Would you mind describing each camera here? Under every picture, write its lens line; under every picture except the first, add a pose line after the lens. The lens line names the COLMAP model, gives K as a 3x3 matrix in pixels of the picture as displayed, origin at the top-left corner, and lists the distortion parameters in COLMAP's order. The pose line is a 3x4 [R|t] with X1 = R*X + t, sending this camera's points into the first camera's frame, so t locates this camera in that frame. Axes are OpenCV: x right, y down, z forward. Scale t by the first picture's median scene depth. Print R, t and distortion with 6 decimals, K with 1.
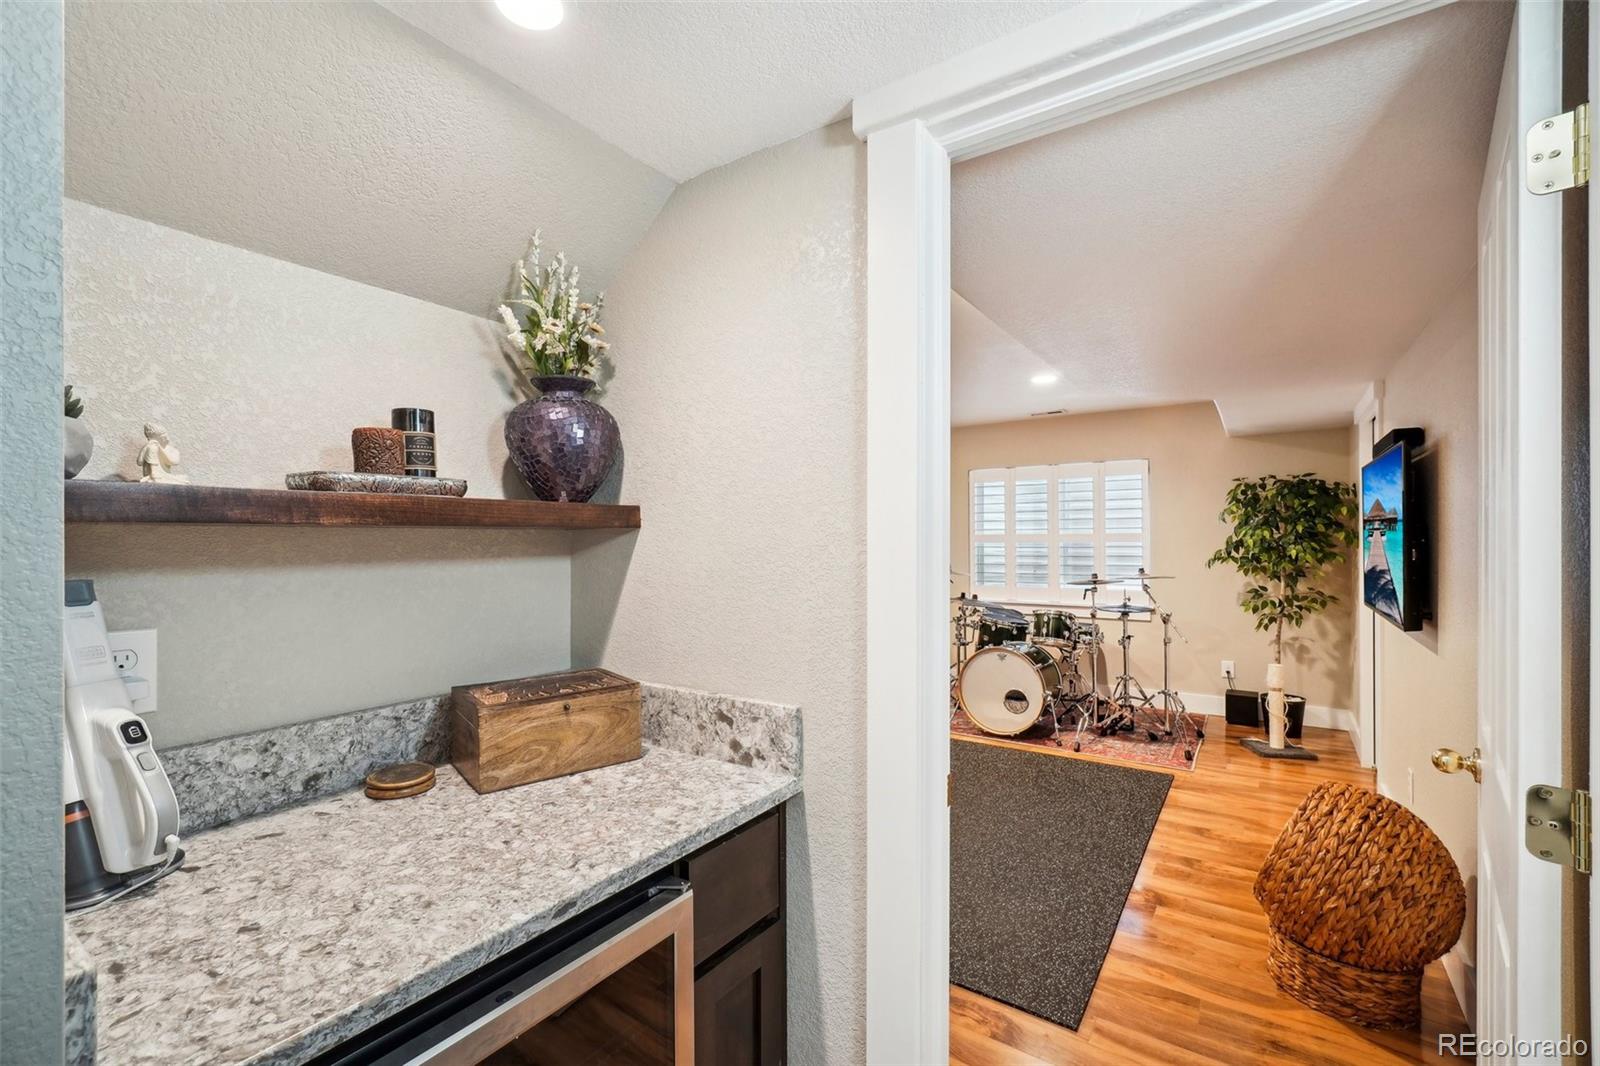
lens RADIAL K [[700.2, 0, 792.3], [0, 700.2, 528.3], [0, 0, 1]] dist [-0.005125, 0.000088]
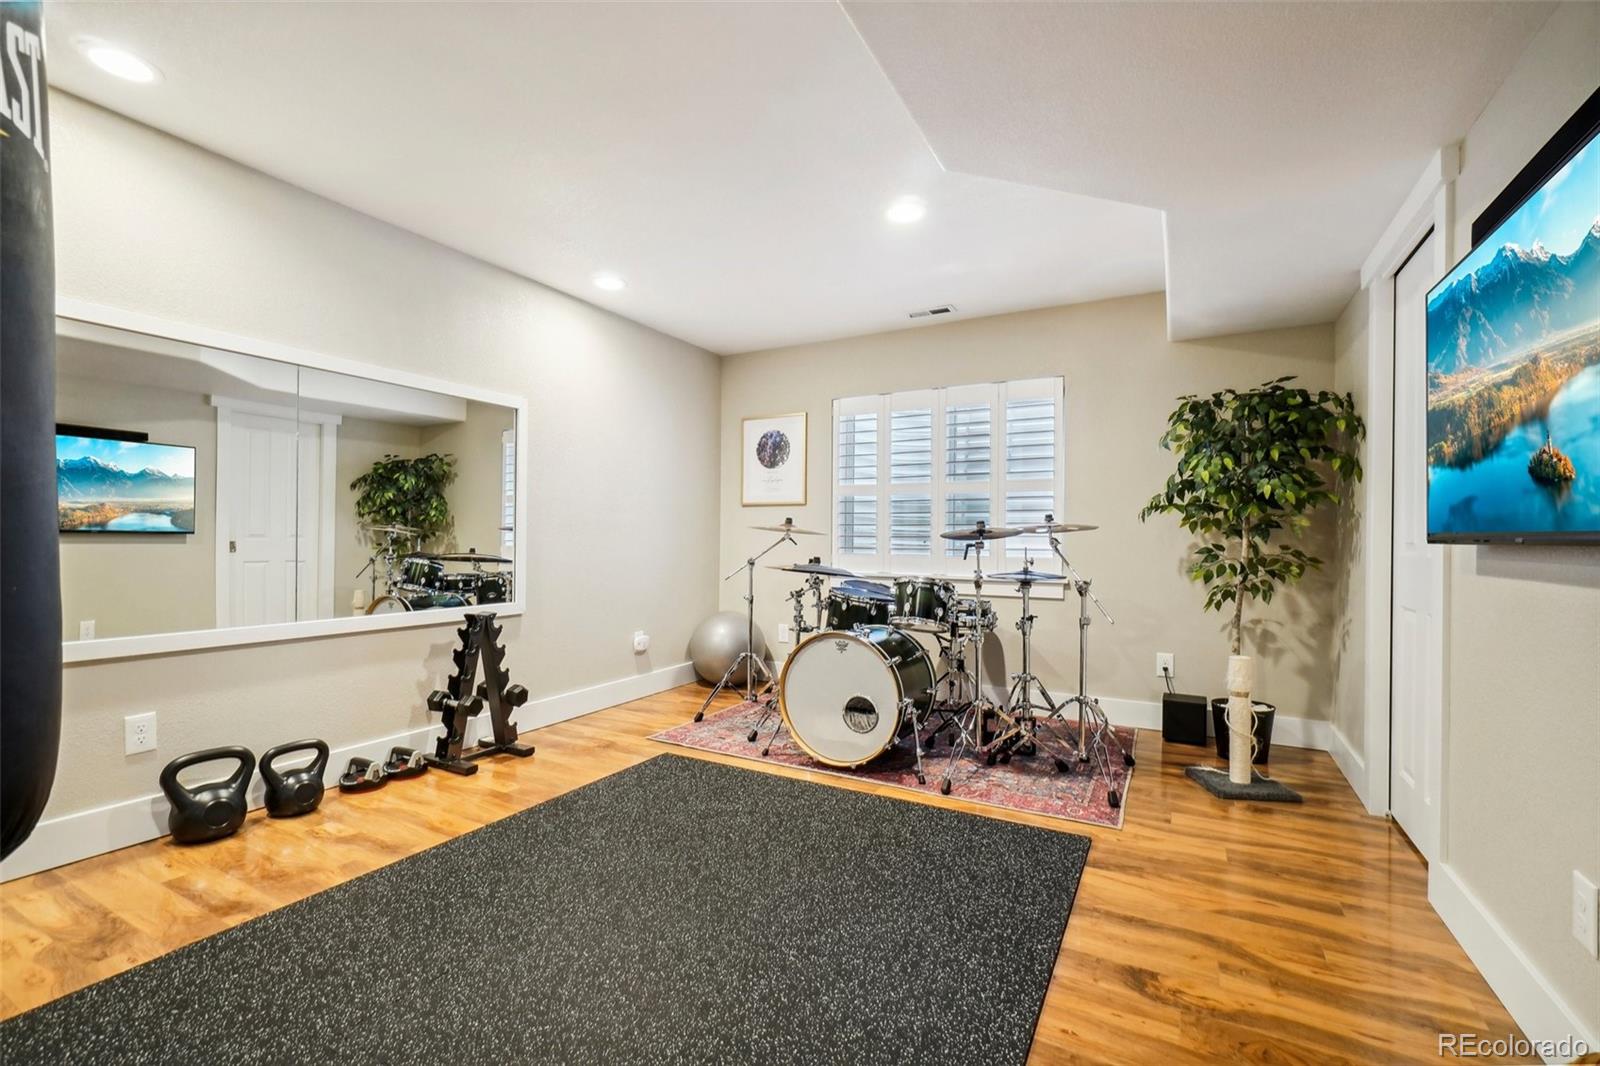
lens RADIAL K [[700.2, 0, 792.3], [0, 700.2, 528.3], [0, 0, 1]] dist [-0.005125, 0.000088]
pose [[0.995644, 0.014706, 0.092072, 0.191167], [-0.014701, 0.999892, -0.000735, 0.074264], [-0.092073, -0.000622, 0.995752, 0.351975]]
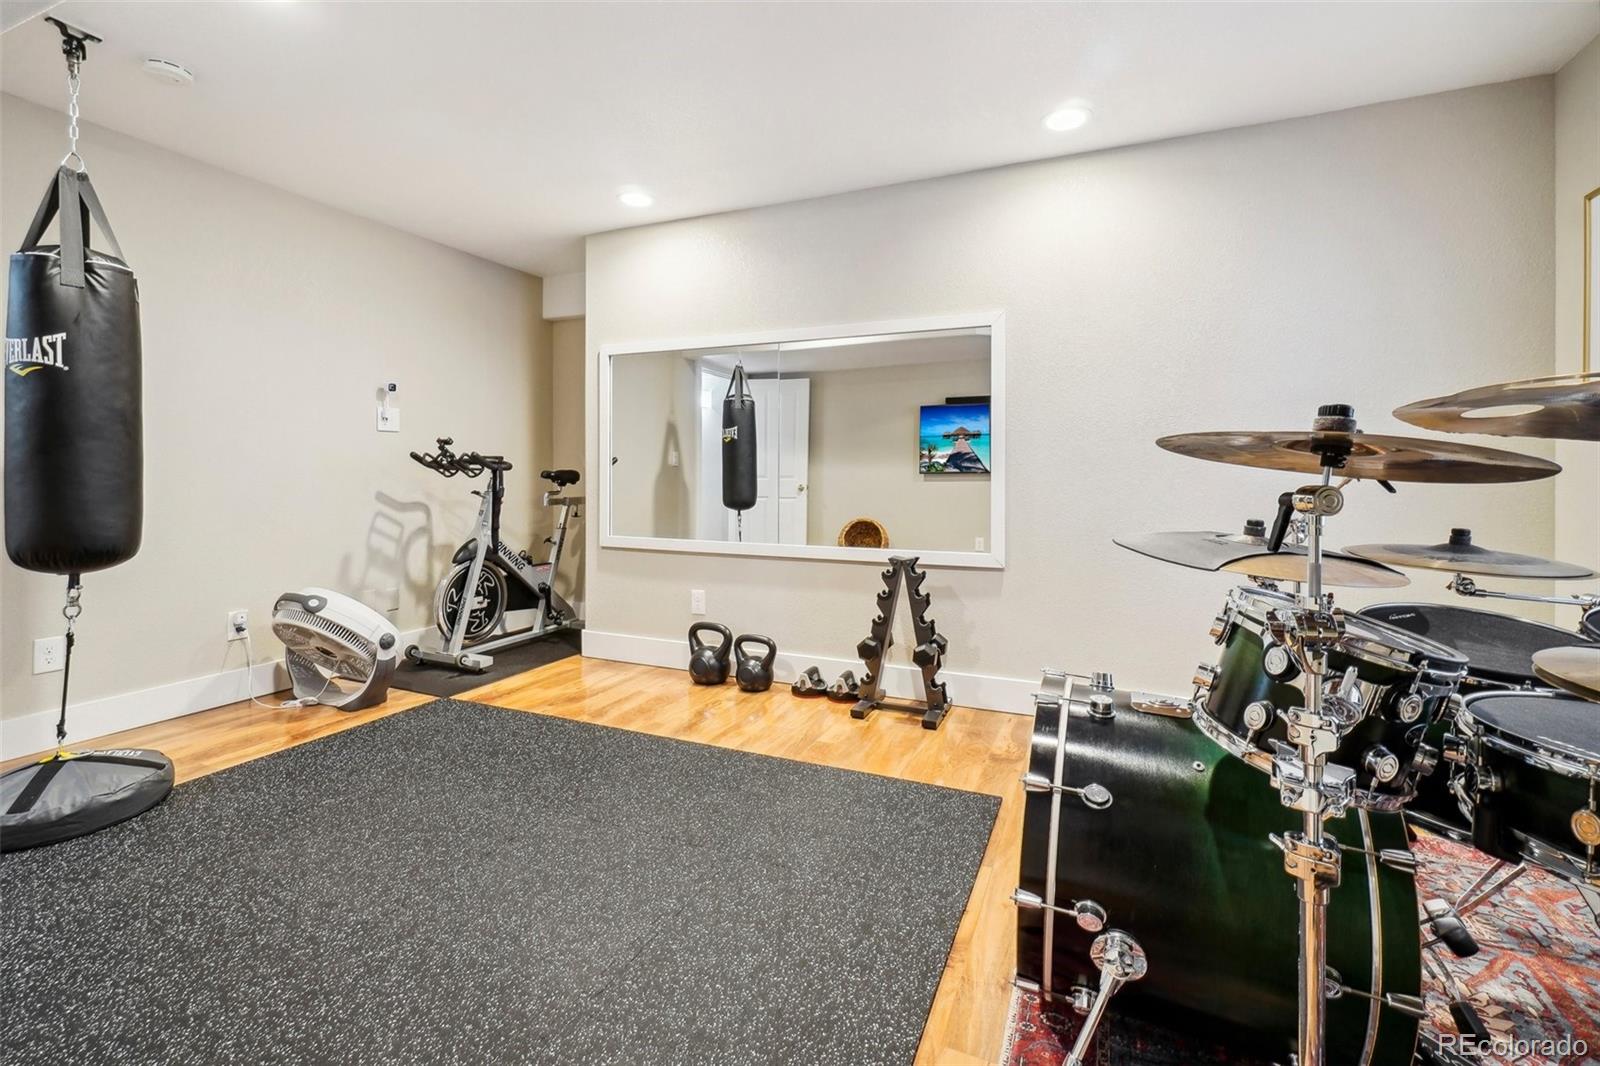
lens RADIAL K [[713.2, 0, 798.2], [0, 713.2, 472.4], [0, 0, 1]] dist [-0.001420, 0.000135]
pose [[0.186006, 0.001647, -0.982547, 0.581834], [0.009051, 0.999953, 0.003389, 0.079246], [0.982507, -0.009523, 0.185982, 0.846758]]
